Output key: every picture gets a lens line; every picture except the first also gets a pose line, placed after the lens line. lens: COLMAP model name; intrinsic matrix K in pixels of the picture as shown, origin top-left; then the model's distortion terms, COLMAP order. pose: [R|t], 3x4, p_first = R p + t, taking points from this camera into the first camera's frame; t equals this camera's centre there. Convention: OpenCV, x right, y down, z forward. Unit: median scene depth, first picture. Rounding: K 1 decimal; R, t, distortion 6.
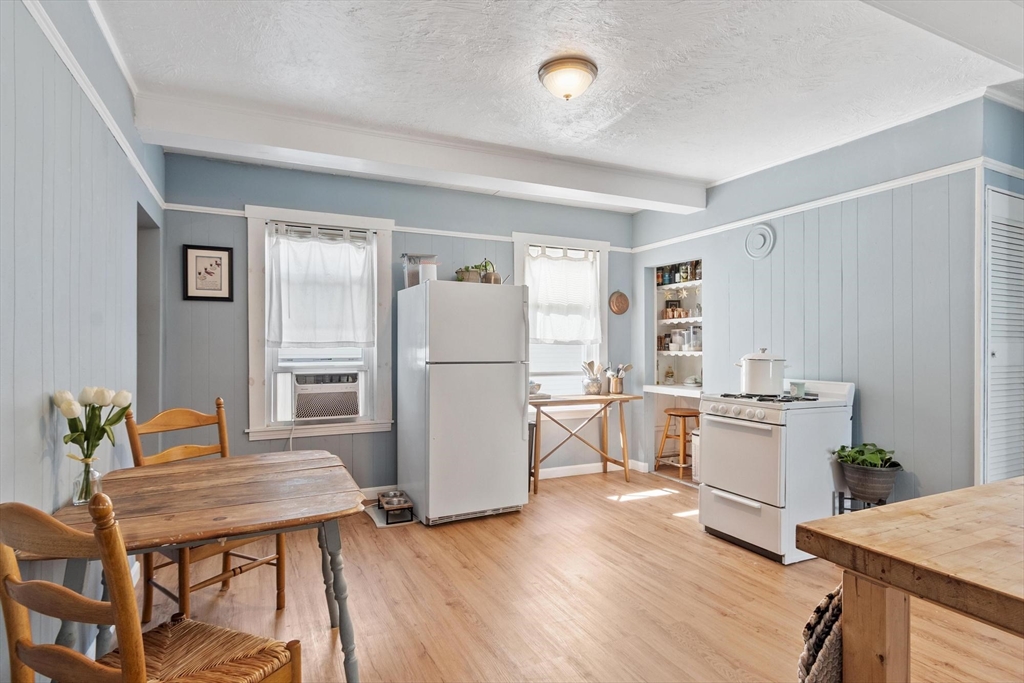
lens RADIAL K [[521.1, 0, 511.7], [0, 521.1, 346.8], [0, 0, 1]] dist [0.001633, 0.000391]
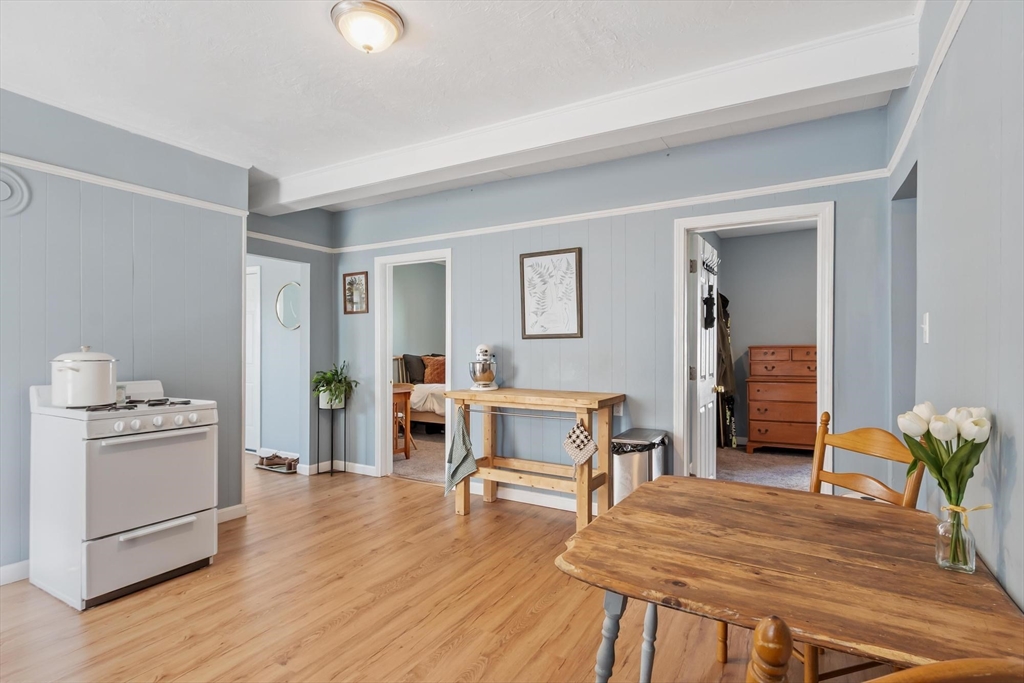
lens RADIAL K [[503.7, 0, 512.0], [0, 503.7, 341.5], [0, 0, 1]] dist [-0.002002, -0.000214]
pose [[-0.549906, 0.002686, 0.835222, -0.656925], [-0.001749, 0.999989, -0.004367, -0.002060], [-0.835225, -0.003863, -0.549895, 1.172253]]
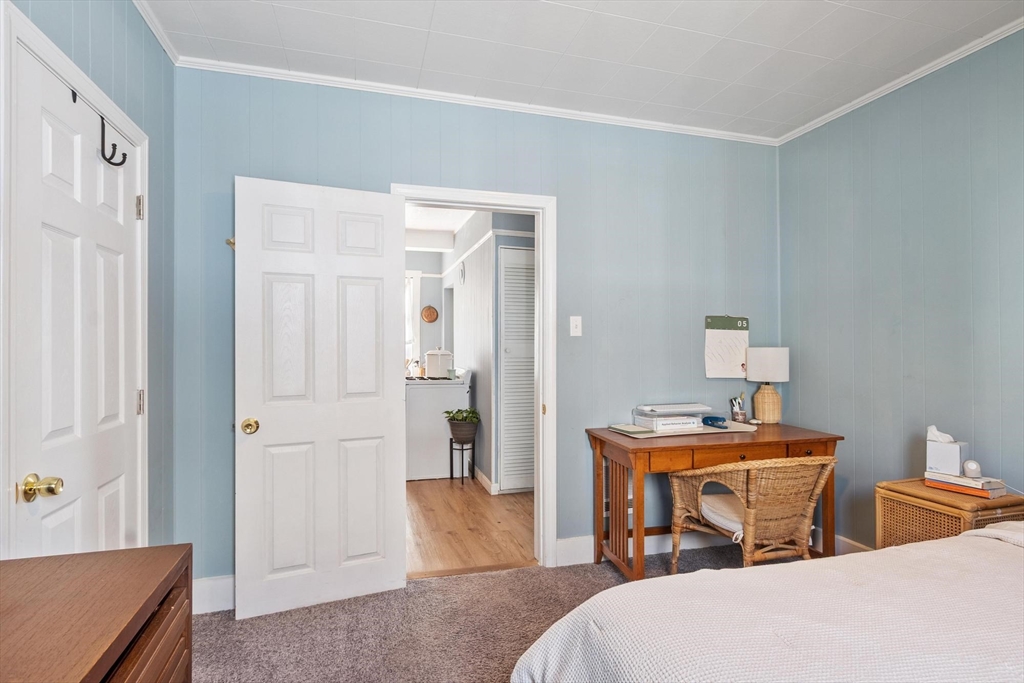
lens RADIAL K [[521.1, 0, 511.7], [0, 521.1, 346.8], [0, 0, 1]] dist [0.001633, 0.000391]
pose [[0.984893, -0.005746, -0.173069, 1.066925], [0.005639, 0.999983, -0.001107, 0.005624], [0.173073, 0.000115, 0.984909, -0.510344]]
